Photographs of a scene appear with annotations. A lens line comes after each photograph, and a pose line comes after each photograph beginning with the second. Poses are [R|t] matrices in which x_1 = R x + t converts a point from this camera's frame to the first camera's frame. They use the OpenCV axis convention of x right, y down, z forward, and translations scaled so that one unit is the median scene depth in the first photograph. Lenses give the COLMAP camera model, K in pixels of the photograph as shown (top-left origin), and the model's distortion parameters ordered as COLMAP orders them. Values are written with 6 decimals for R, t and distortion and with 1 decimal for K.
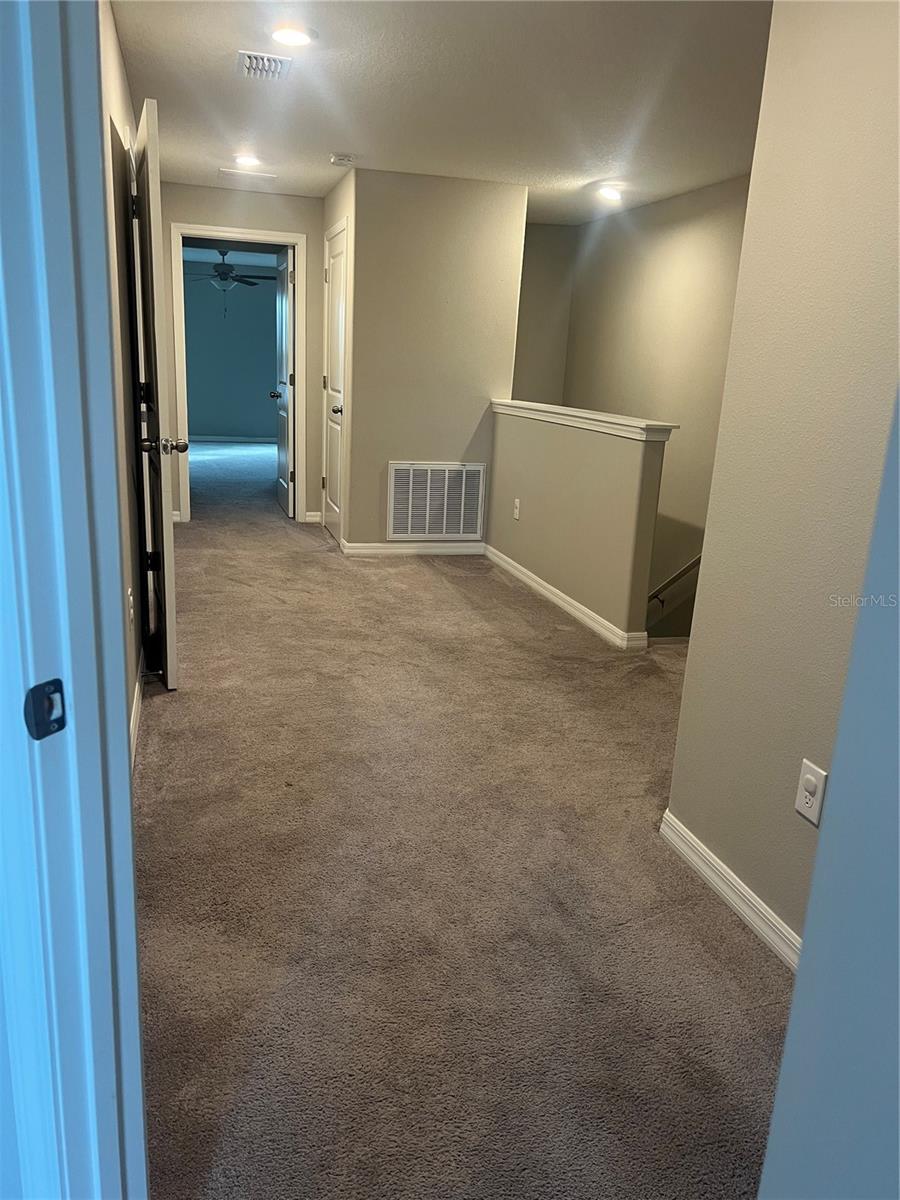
lens RADIAL K [[902.9, 0, 449.9], [0, 902.9, 598.9], [0, 0, 1]] dist [0.061887, -0.079321]
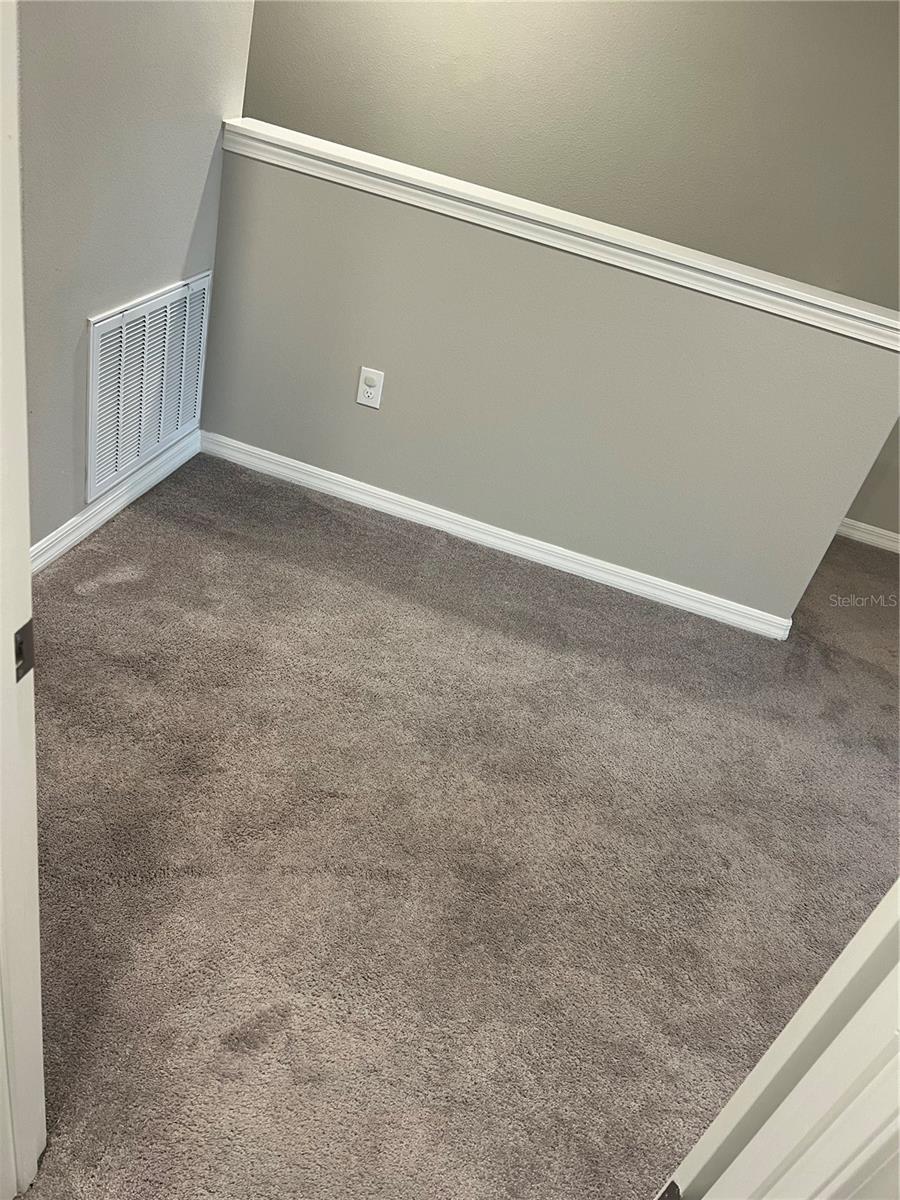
lens RADIAL K [[902.9, 0, 450.6], [0, 902.9, 600.6], [0, 0, 1]] dist [0.061887, -0.079321]
pose [[0.488836, -0.424836, 0.761940, -0.368254], [0.014513, 0.877248, 0.479818, -0.252236], [-0.872255, -0.223494, 0.434996, 0.738212]]
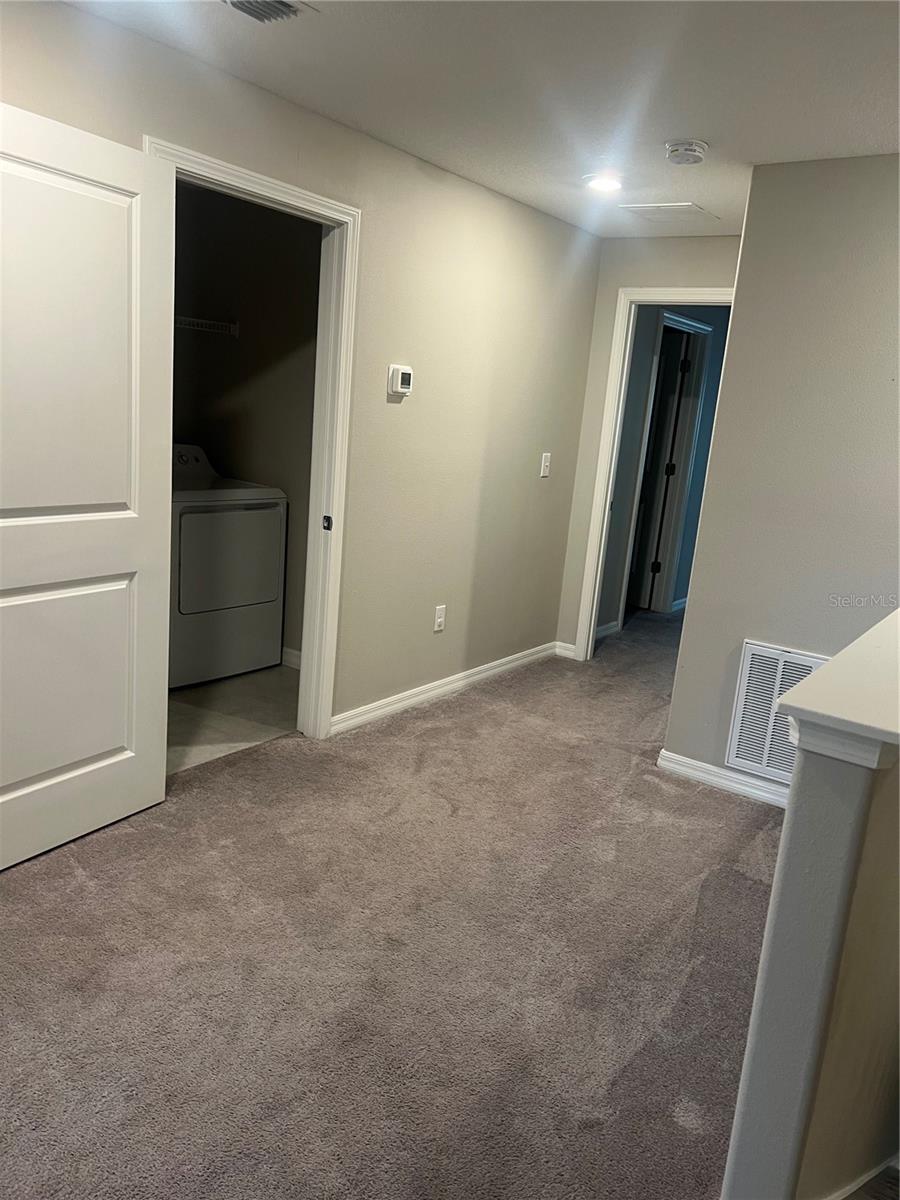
lens RADIAL K [[902.9, 0, 447.5], [0, 902.9, 596.4], [0, 0, 1]] dist [0.061887, -0.079321]
pose [[0.636122, 0.169906, -0.752649, 0.283409], [-0.248982, 0.968473, 0.008193, -0.149989], [0.730313, 0.182185, 0.658370, 0.505562]]
